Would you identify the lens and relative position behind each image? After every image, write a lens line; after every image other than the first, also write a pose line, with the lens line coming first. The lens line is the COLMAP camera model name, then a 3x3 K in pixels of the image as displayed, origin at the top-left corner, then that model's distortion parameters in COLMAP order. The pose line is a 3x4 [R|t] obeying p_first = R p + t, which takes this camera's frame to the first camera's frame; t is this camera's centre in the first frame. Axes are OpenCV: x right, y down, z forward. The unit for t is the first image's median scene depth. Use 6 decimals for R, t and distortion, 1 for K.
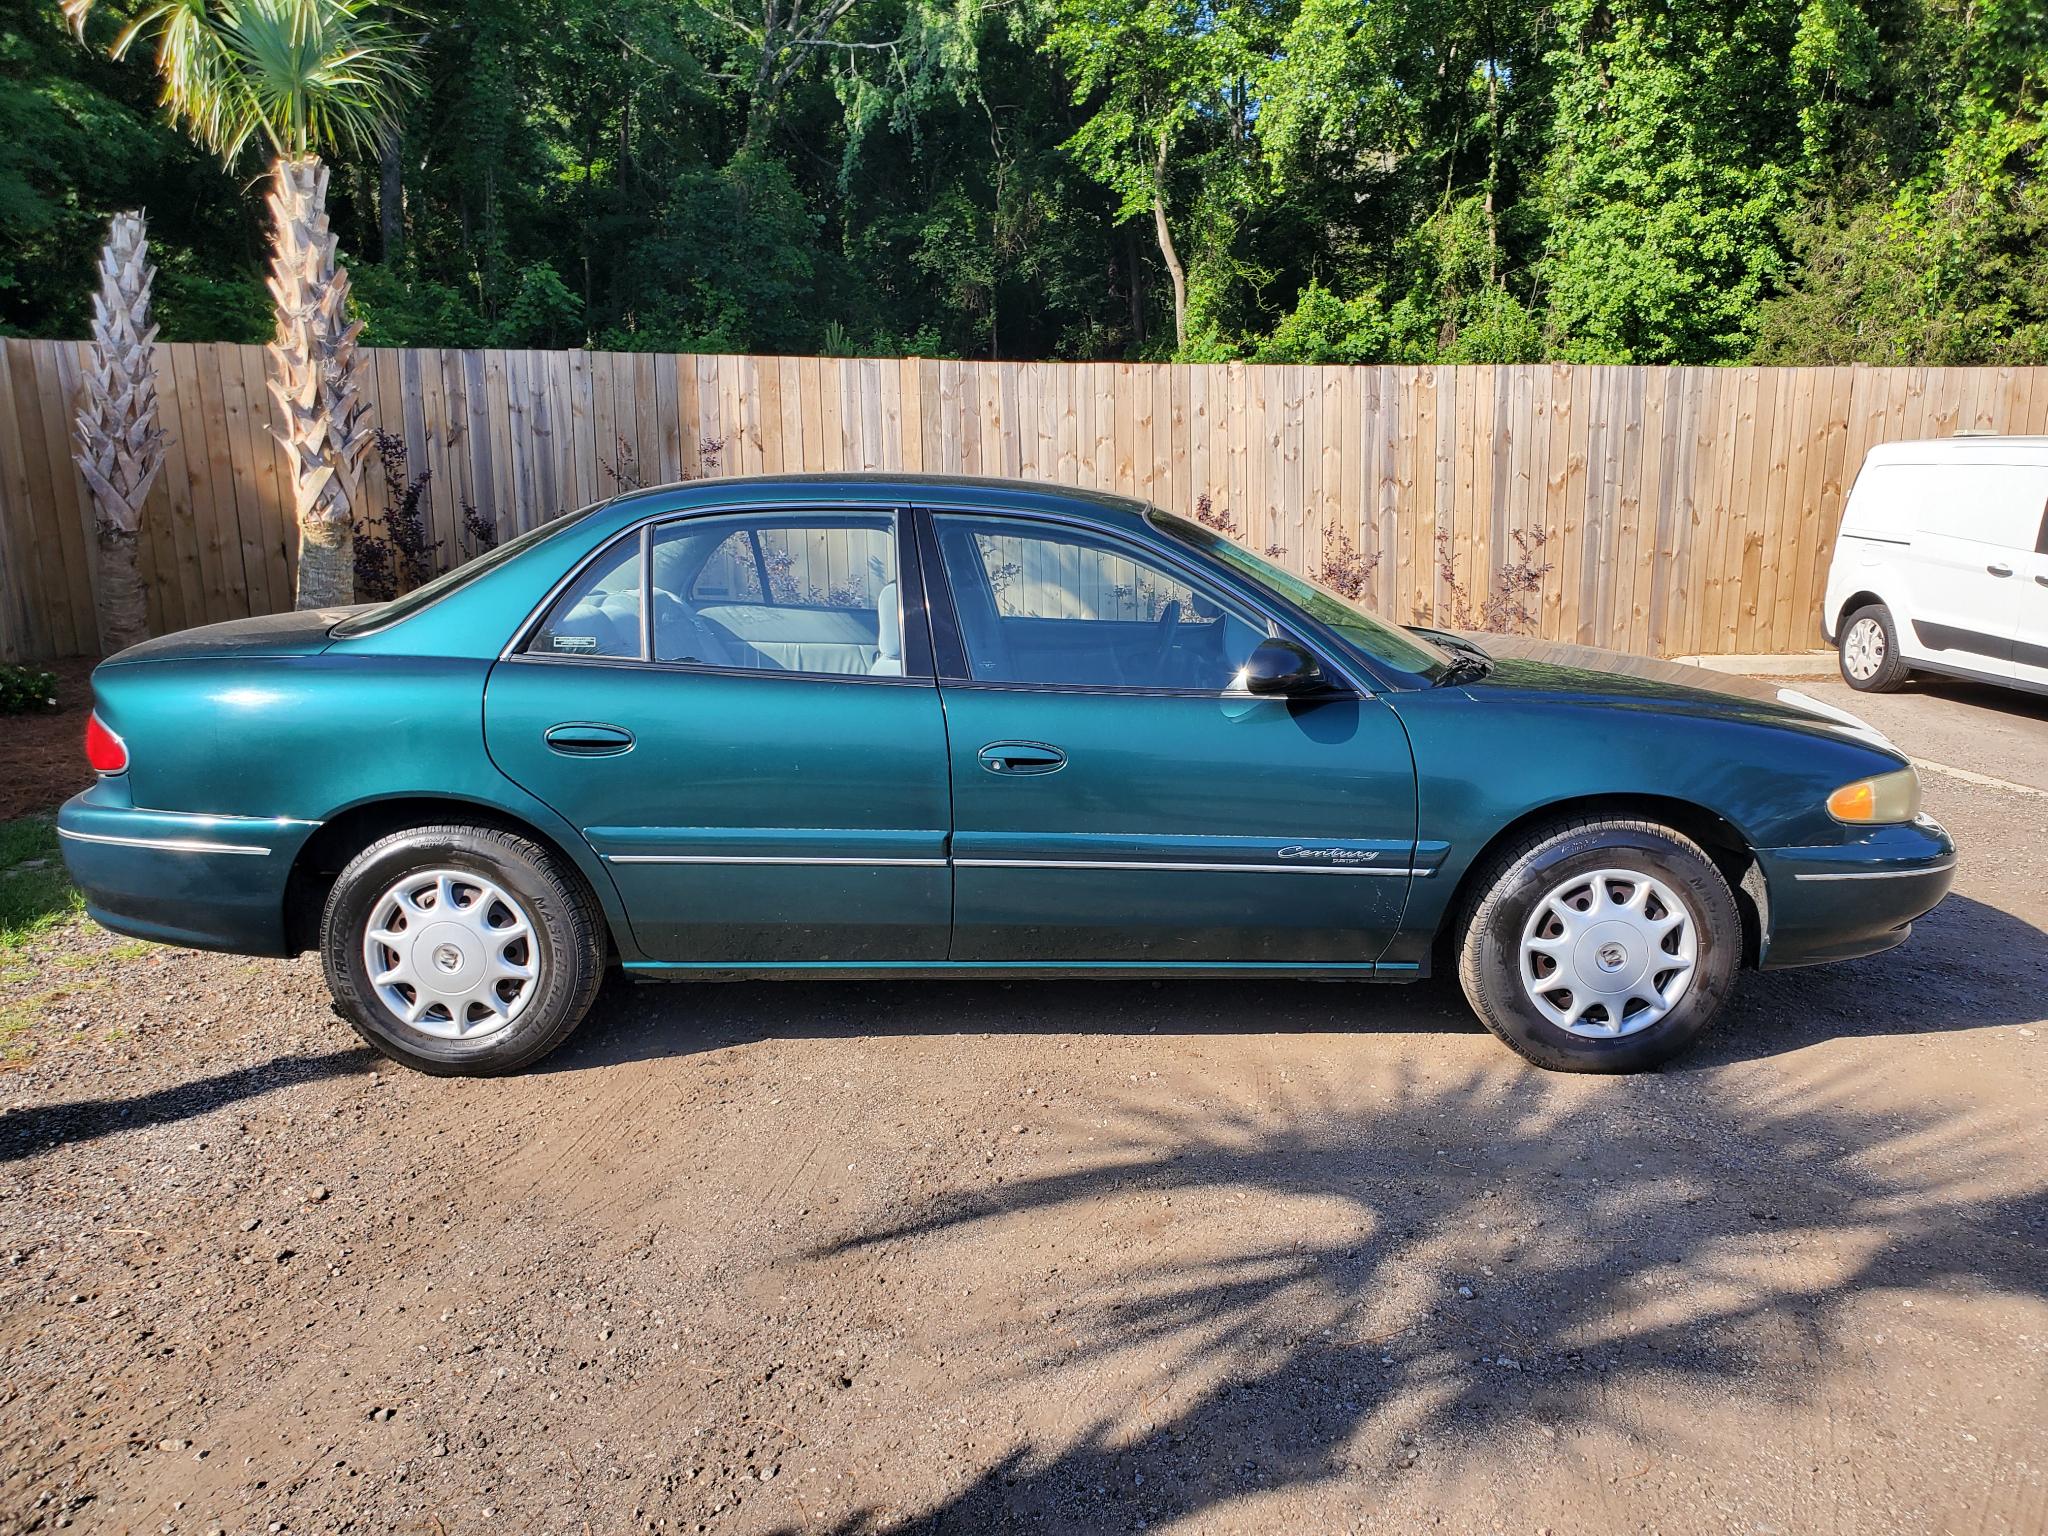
lens RADIAL K [[1672.3, 0, 1056.8], [0, 1672.3, 768.0], [0, 0, 1]] dist [0.001716, 0.019435]
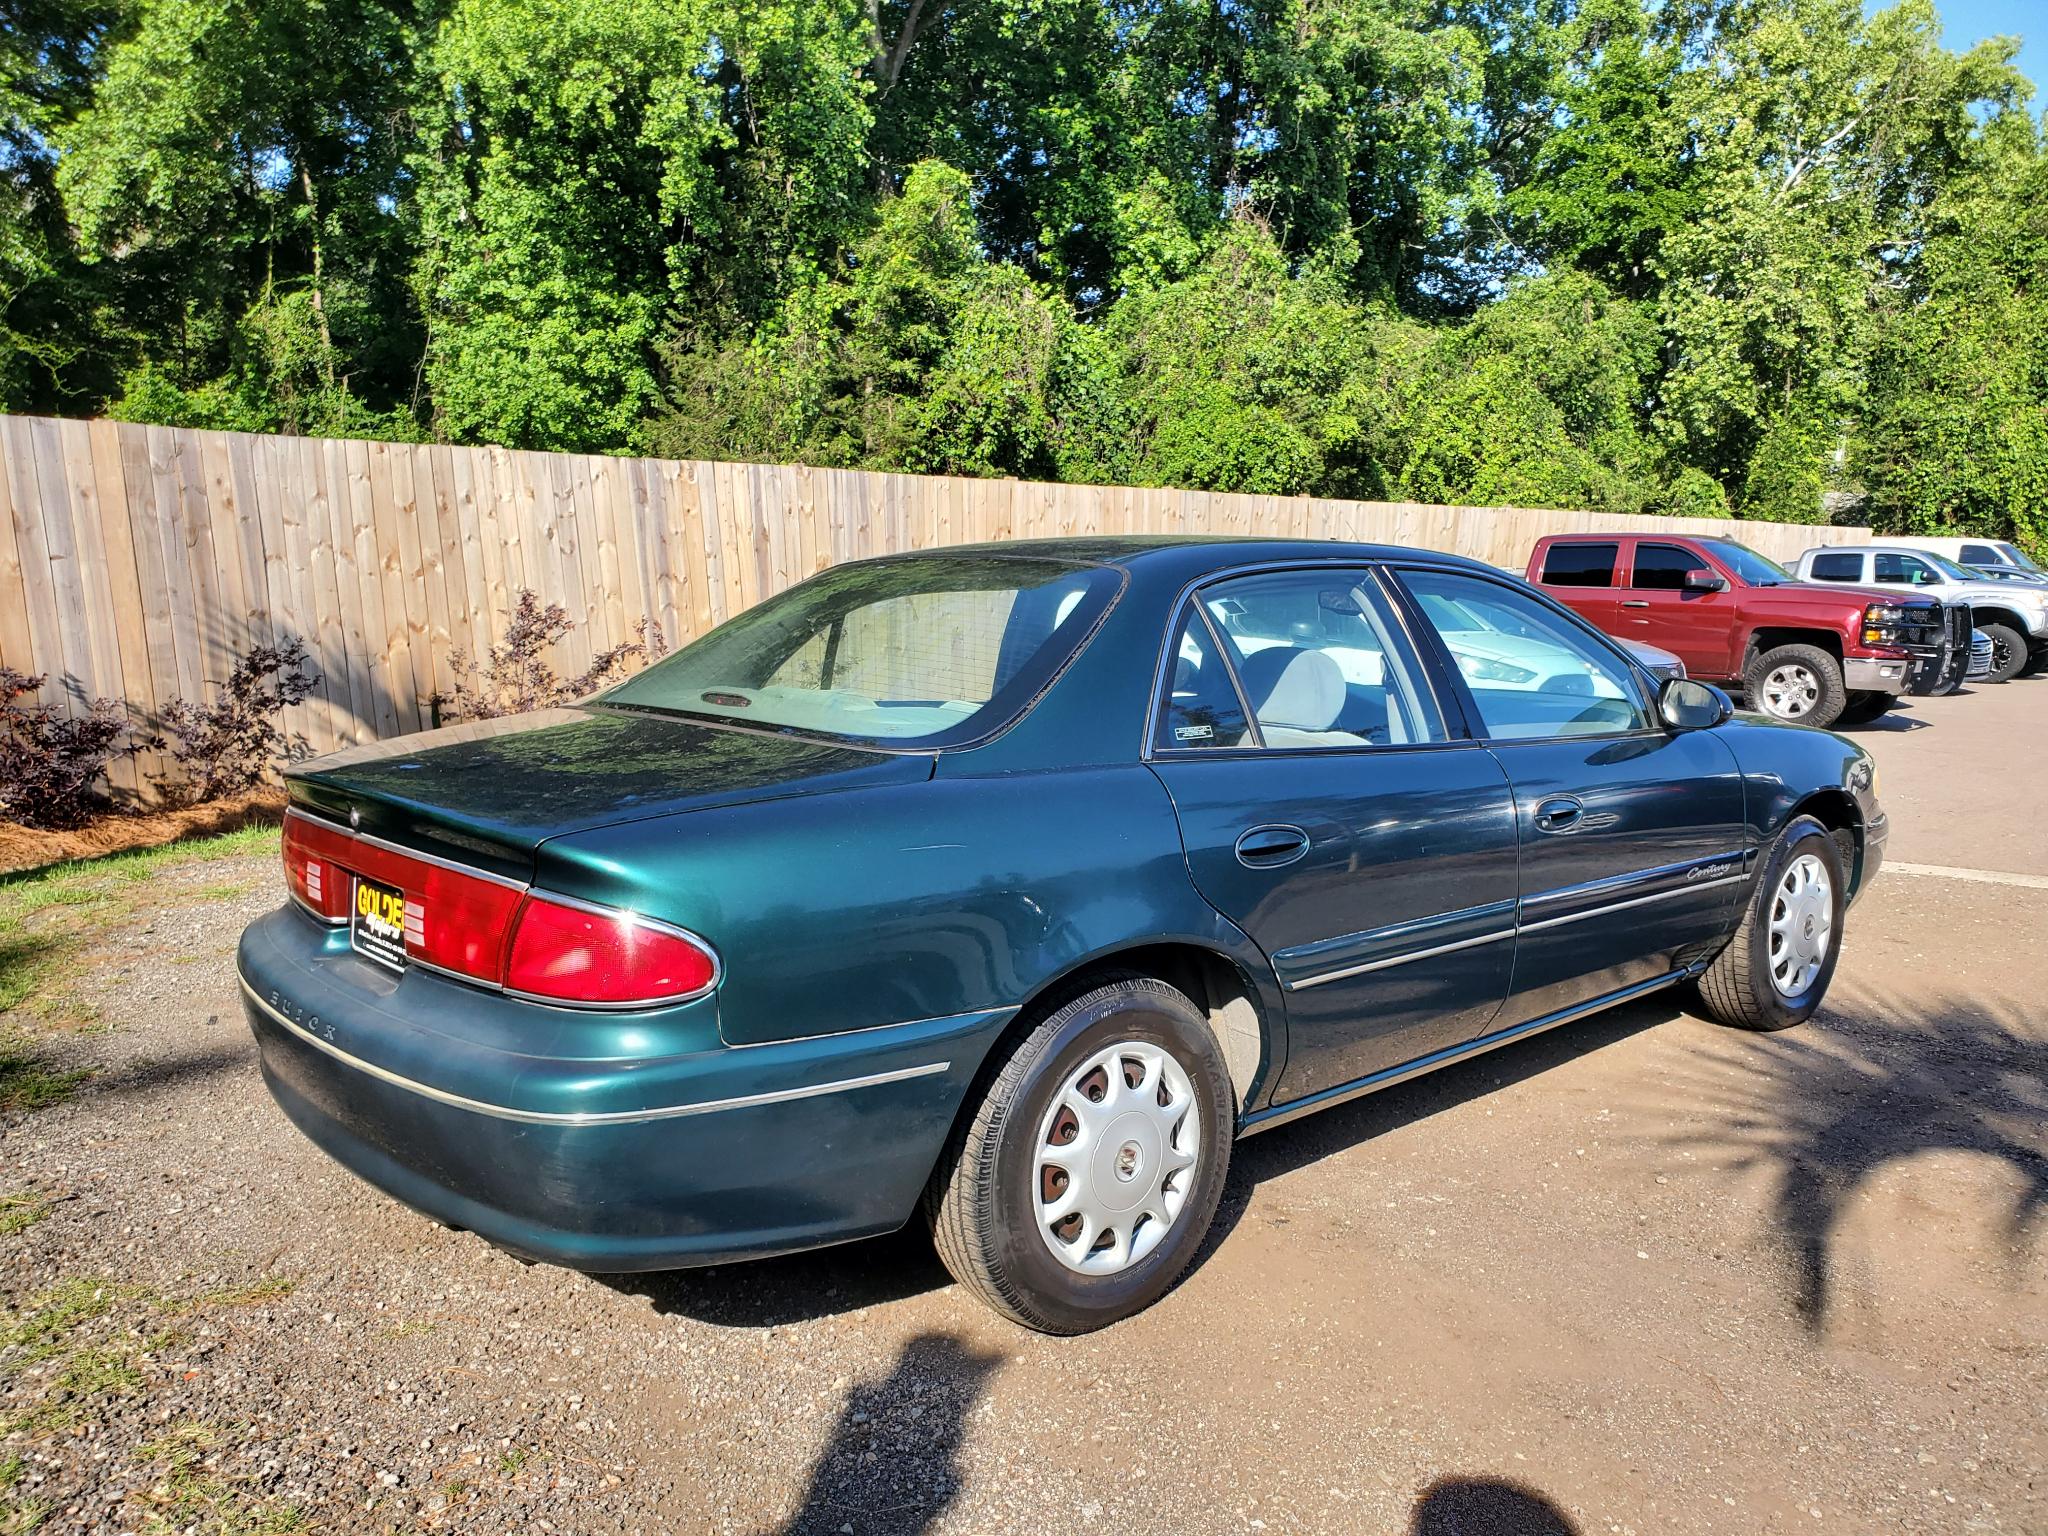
lens RADIAL K [[1672.3, 0, 1056.8], [0, 1672.3, 768.0], [0, 0, 1]] dist [0.001716, 0.019435]
pose [[0.726902, -0.081323, 0.681909, -0.146187], [0.127799, 0.991637, -0.017971, -0.008164], [-0.674745, 0.100211, 0.731216, 0.077417]]
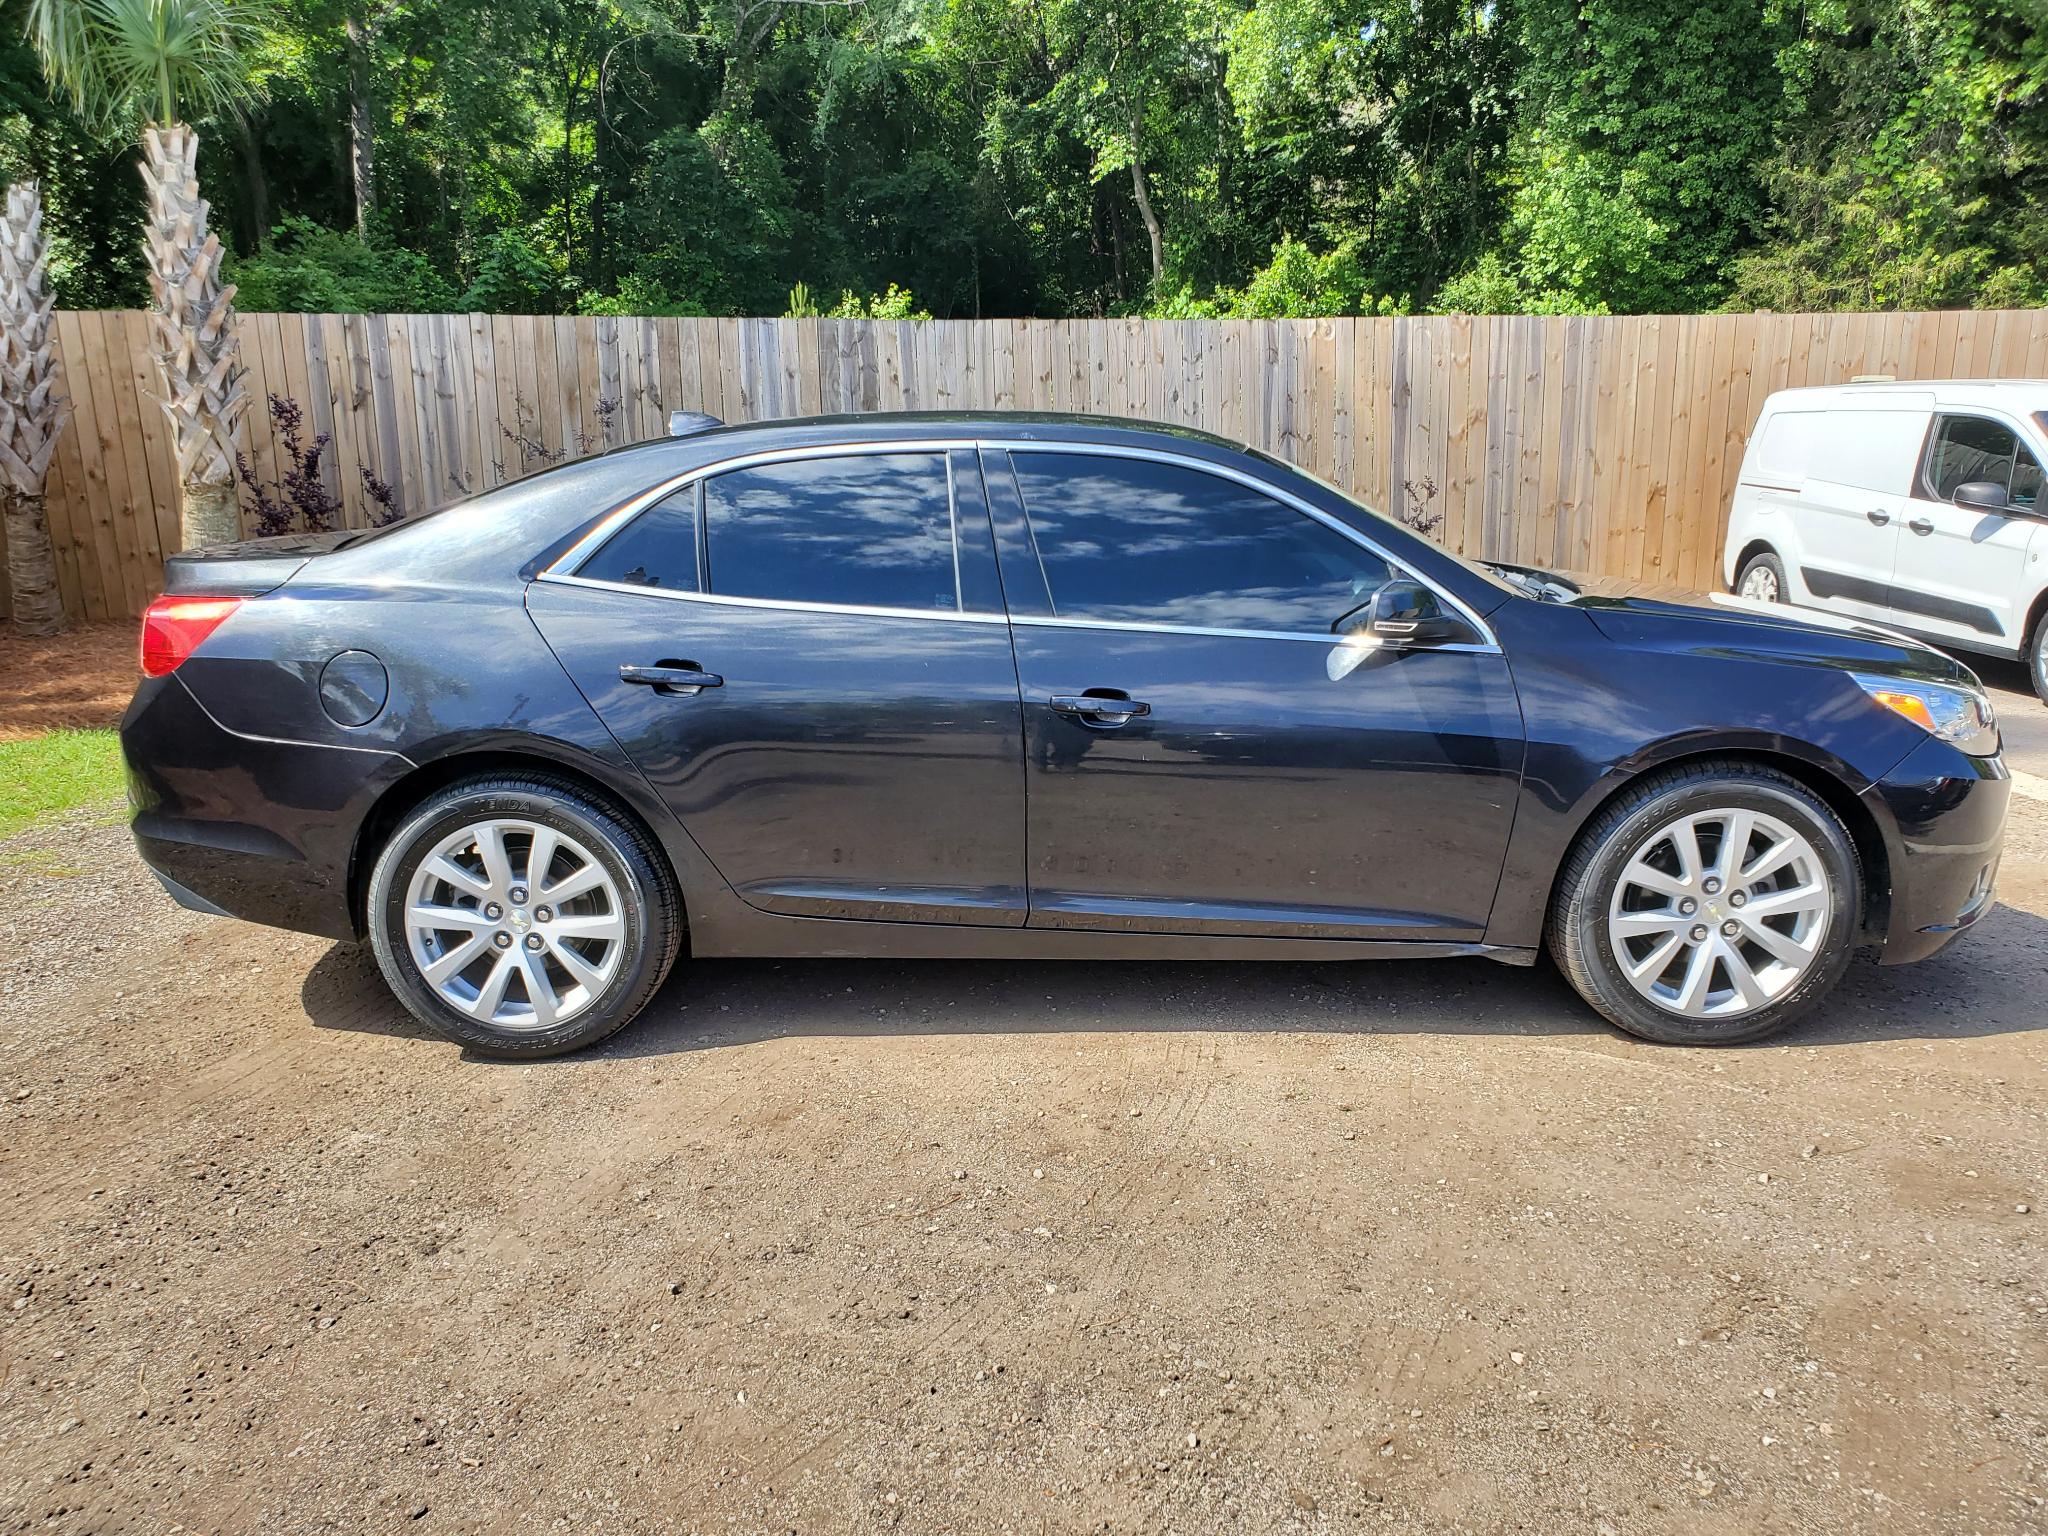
lens RADIAL K [[1688.0, 0, 1024.0], [0, 1688.0, 768.0], [0, 0, 1]] dist [0.004867, 0.017657]
pose [[0.999535, -0.005418, -0.030017, 0.033948], [0.005993, 0.999800, 0.019089, 0.003889], [0.029908, -0.019260, 0.999367, -0.009680]]
